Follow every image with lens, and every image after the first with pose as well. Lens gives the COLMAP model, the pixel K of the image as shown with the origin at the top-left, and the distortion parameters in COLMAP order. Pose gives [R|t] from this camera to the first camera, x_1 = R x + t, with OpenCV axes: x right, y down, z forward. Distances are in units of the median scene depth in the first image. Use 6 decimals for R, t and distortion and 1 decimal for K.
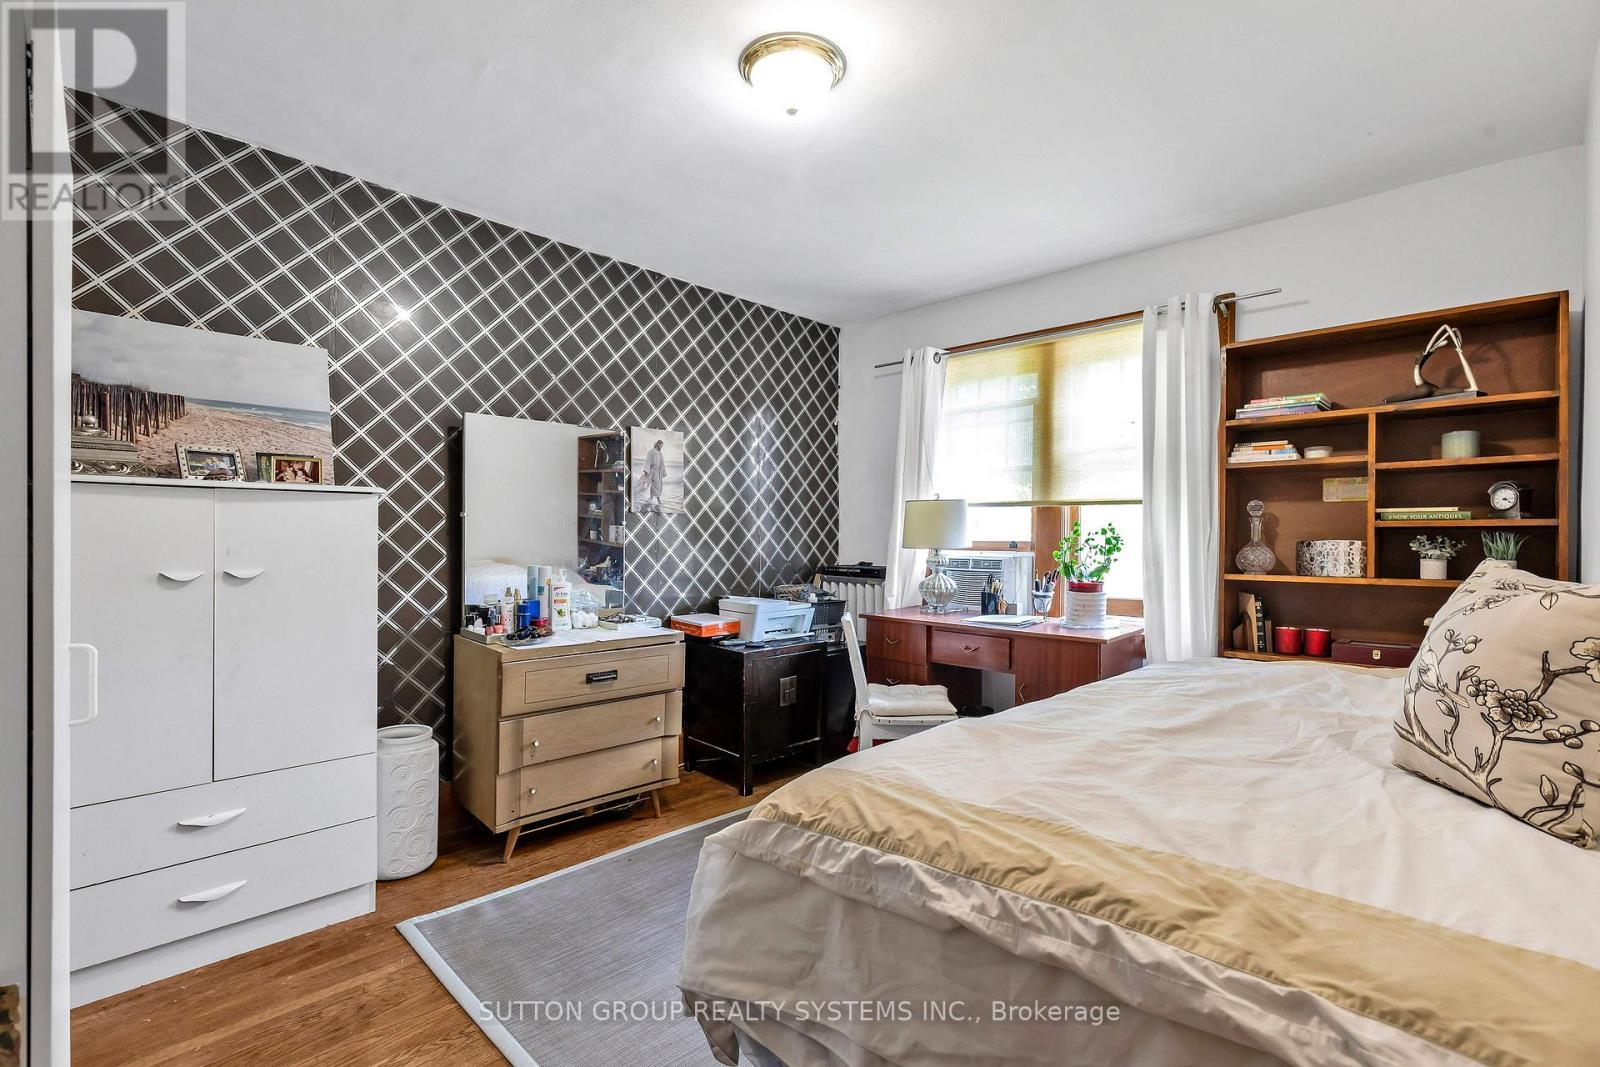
lens RADIAL K [[746.3, 0, 814.5], [0, 746.3, 531.1], [0, 0, 1]] dist [0.029658, 0.000091]
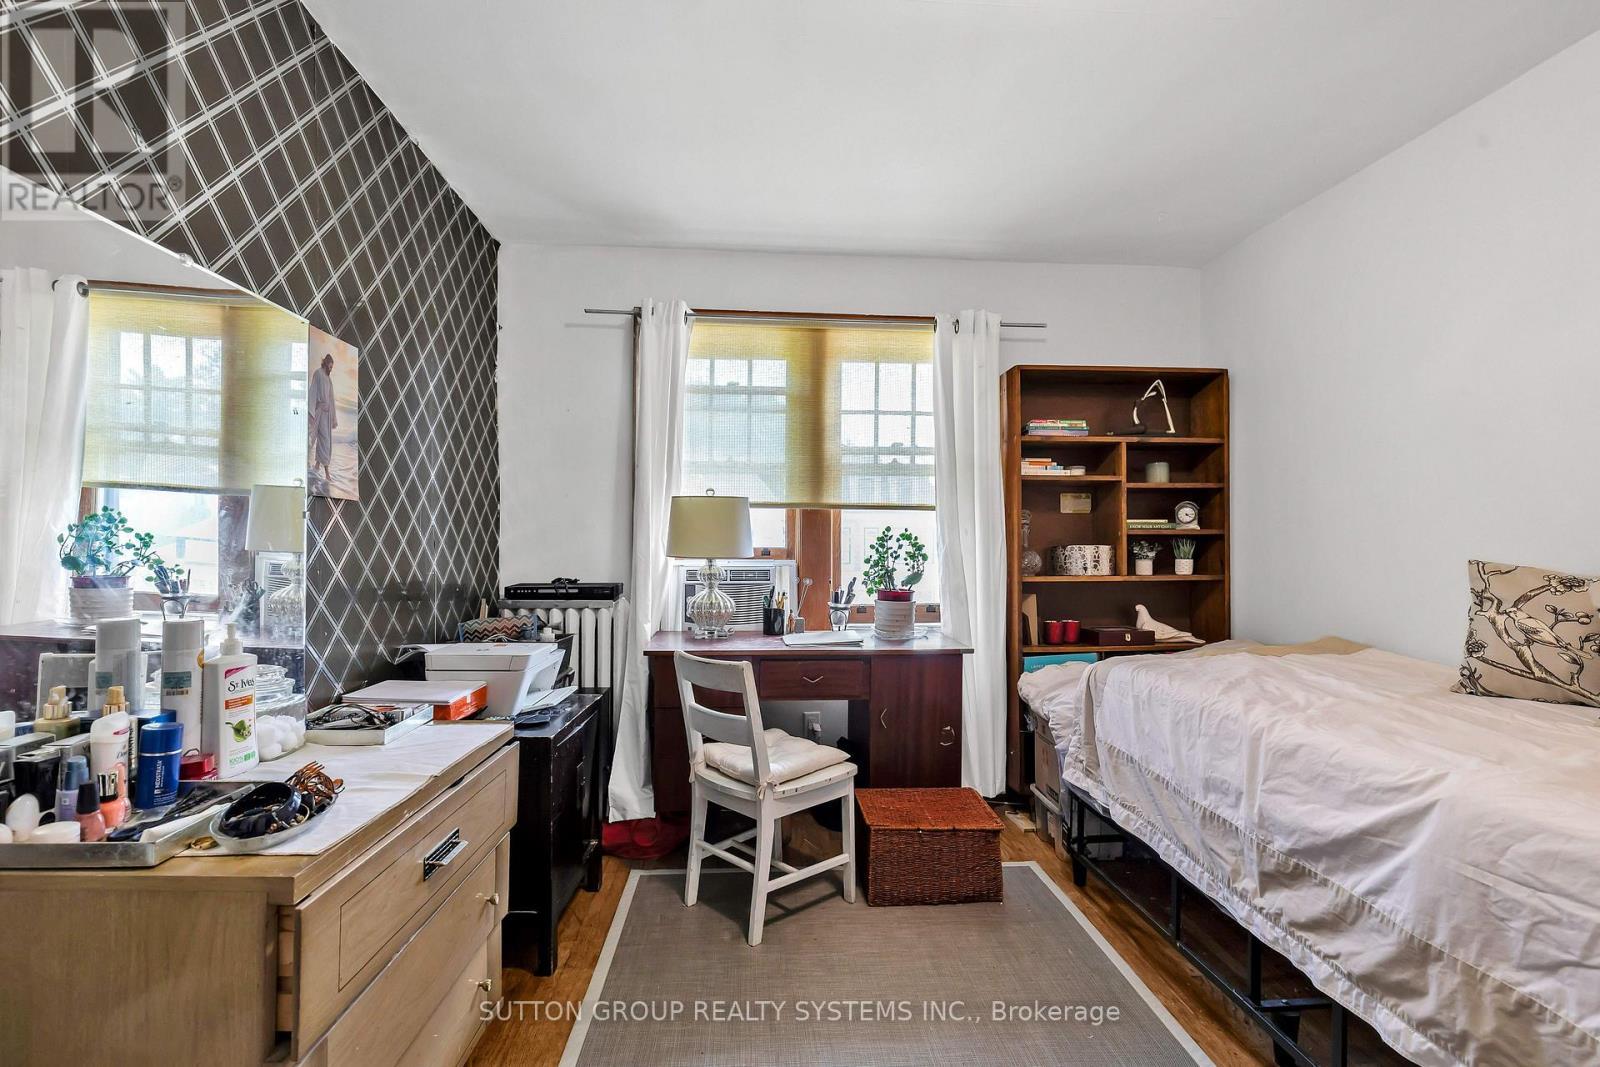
lens RADIAL K [[746.3, 0, 814.5], [0, 746.3, 531.1], [0, 0, 1]] dist [0.029658, 0.000091]
pose [[0.675499, 0.010129, 0.737291, -0.404180], [-0.004687, 0.999944, -0.009443, 0.001955], [-0.737346, 0.002923, 0.675509, 0.448834]]
